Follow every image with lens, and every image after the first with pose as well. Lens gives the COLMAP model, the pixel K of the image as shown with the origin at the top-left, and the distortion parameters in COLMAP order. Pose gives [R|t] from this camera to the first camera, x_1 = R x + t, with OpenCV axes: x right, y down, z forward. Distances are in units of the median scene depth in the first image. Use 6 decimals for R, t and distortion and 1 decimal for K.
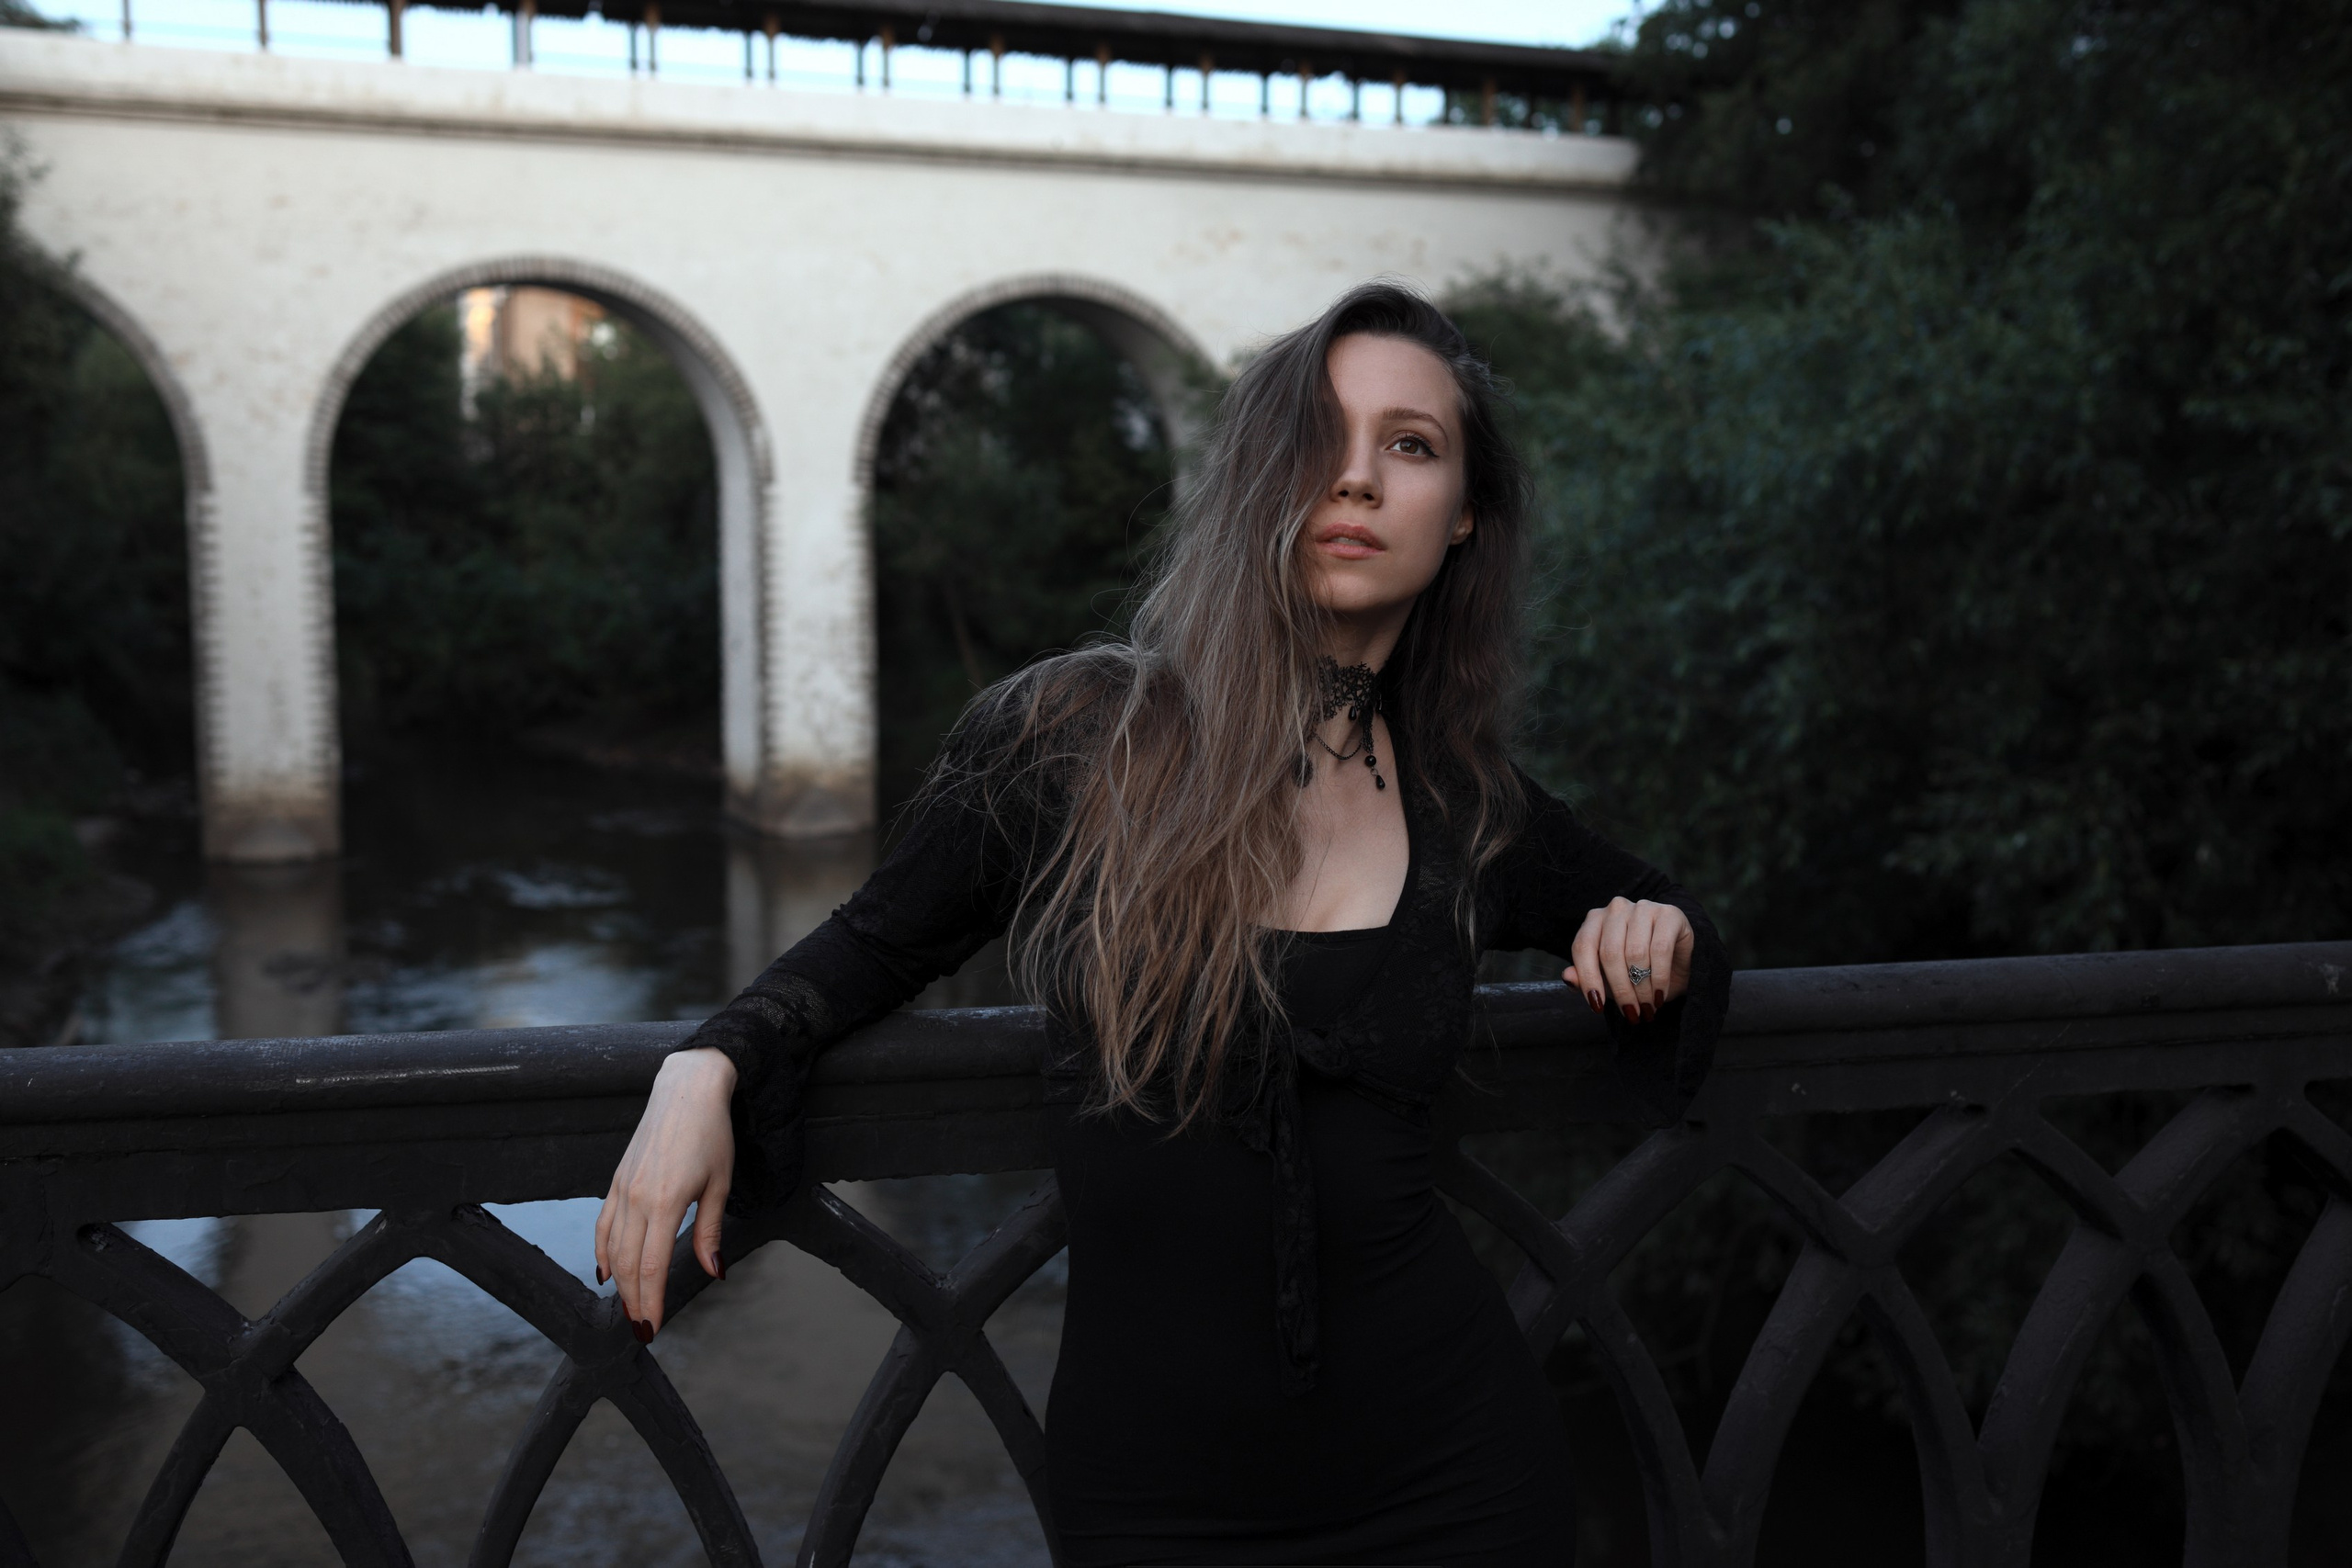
lens RADIAL K [[2509.4, 0, 1182.6], [0, 2509.4, 867.9], [0, 0, 1]] dist [-0.013072, 0.017112]
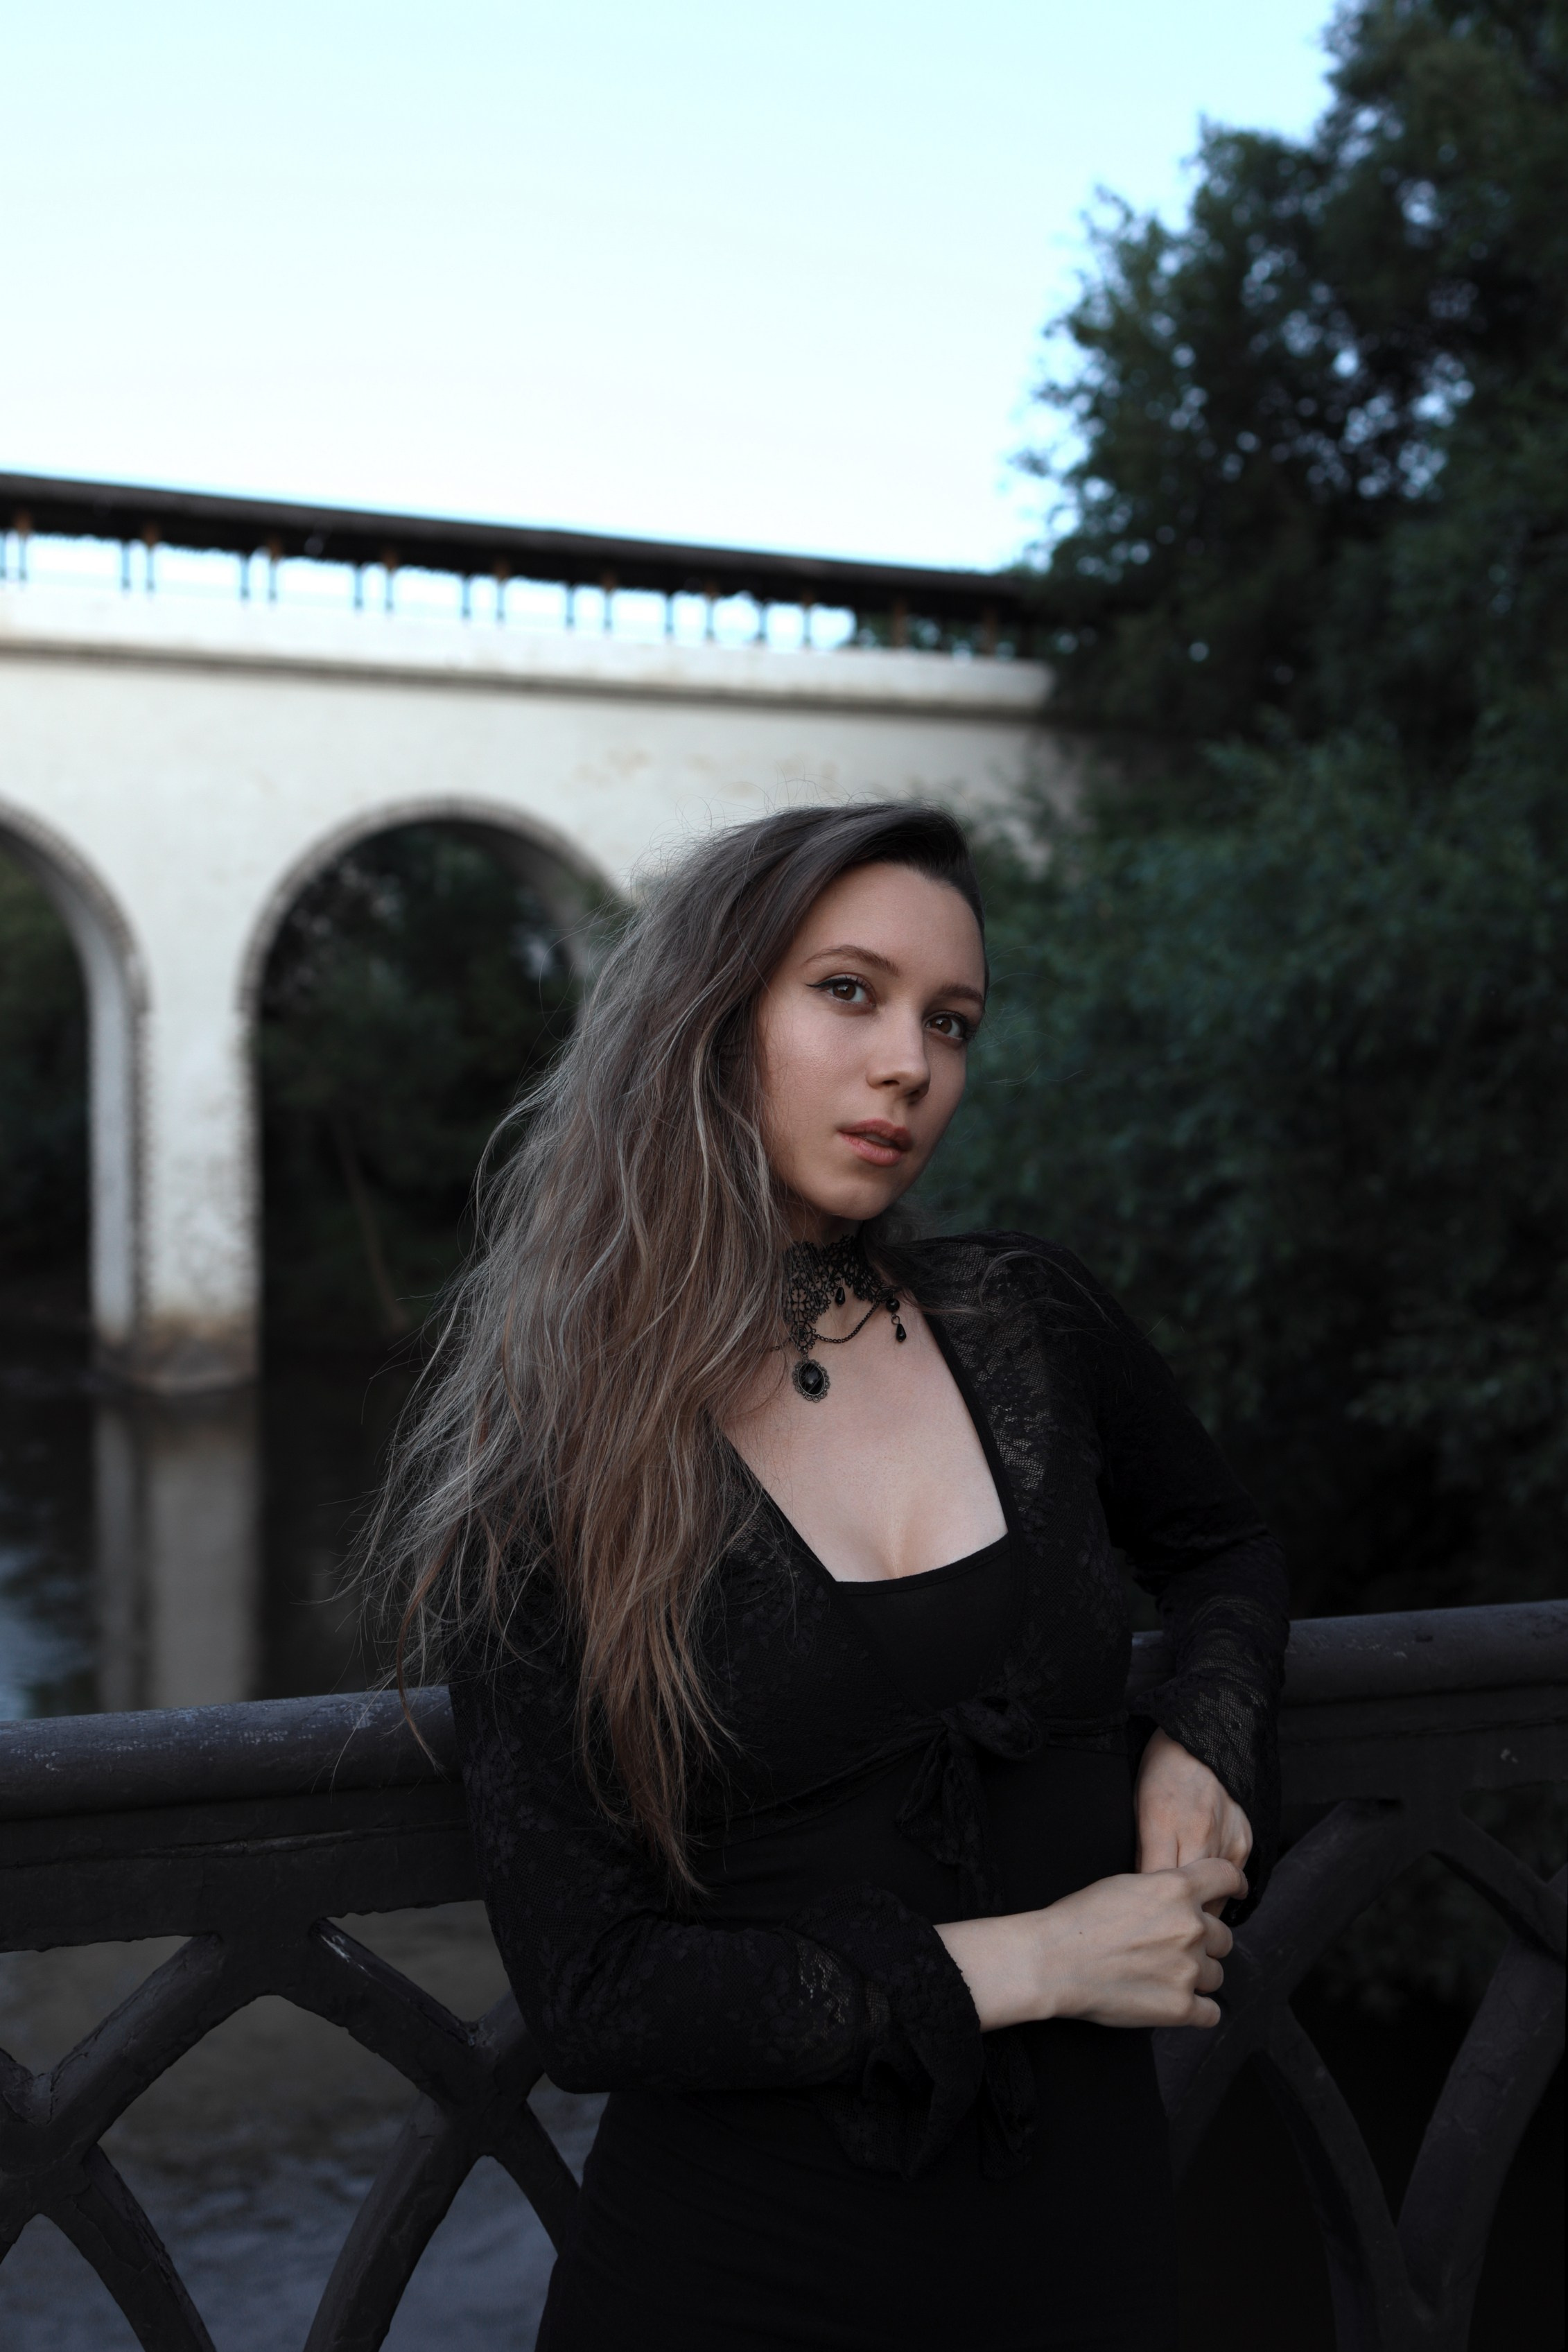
lens RADIAL K [[2531.9, 0, 729.0], [0, 2531.9, 1176.9], [0, 0, 1]] dist [0.051842, -0.156565]
pose [[0.997026, -0.004961, 0.076911, -0.020556], [0.011619, 0.996196, -0.086365, -0.008117], [-0.076190, 0.087001, 0.993290, 0.046846]]
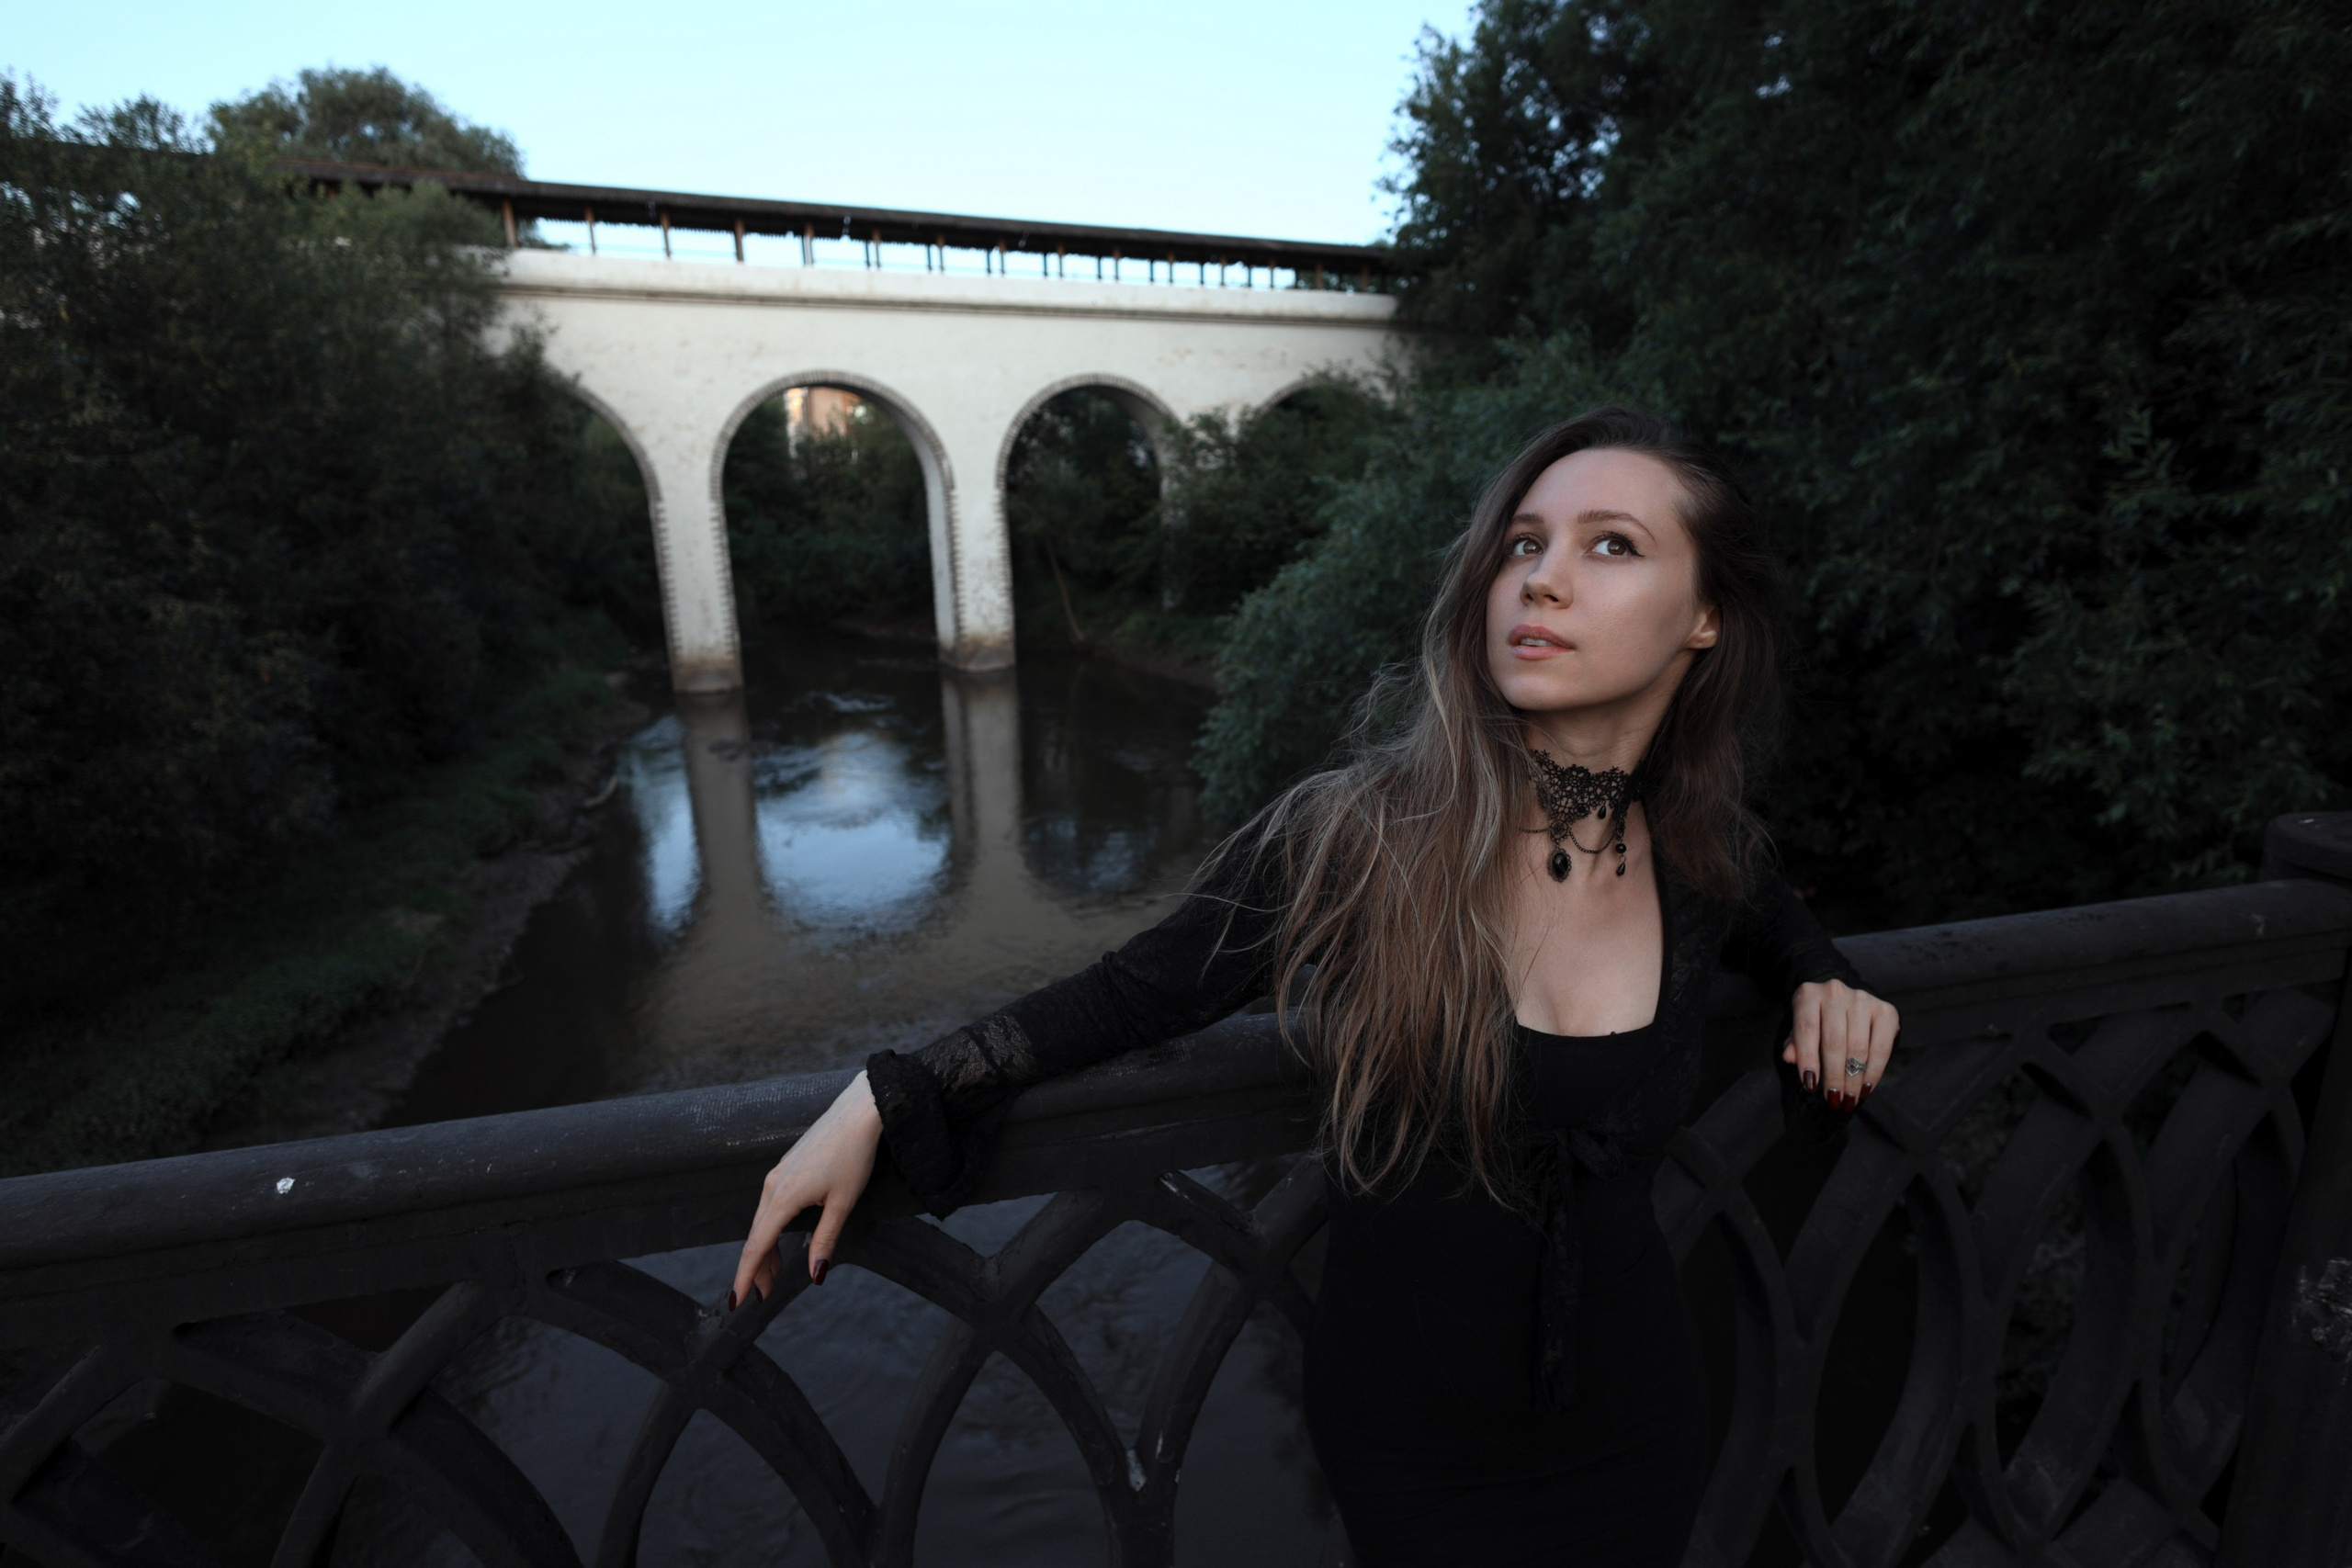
lens RADIAL K [[1076.9, 0, 1153.8], [0, 1076.9, 777.6], [0, 0, 1]] dist [-0.008232, -0.000001]
pose [[0.998866, -0.033712, 0.033626, -0.044967], [0.028956, 0.990682, 0.133078, -0.038842], [-0.037799, -0.131954, 0.990535, 0.140751]]
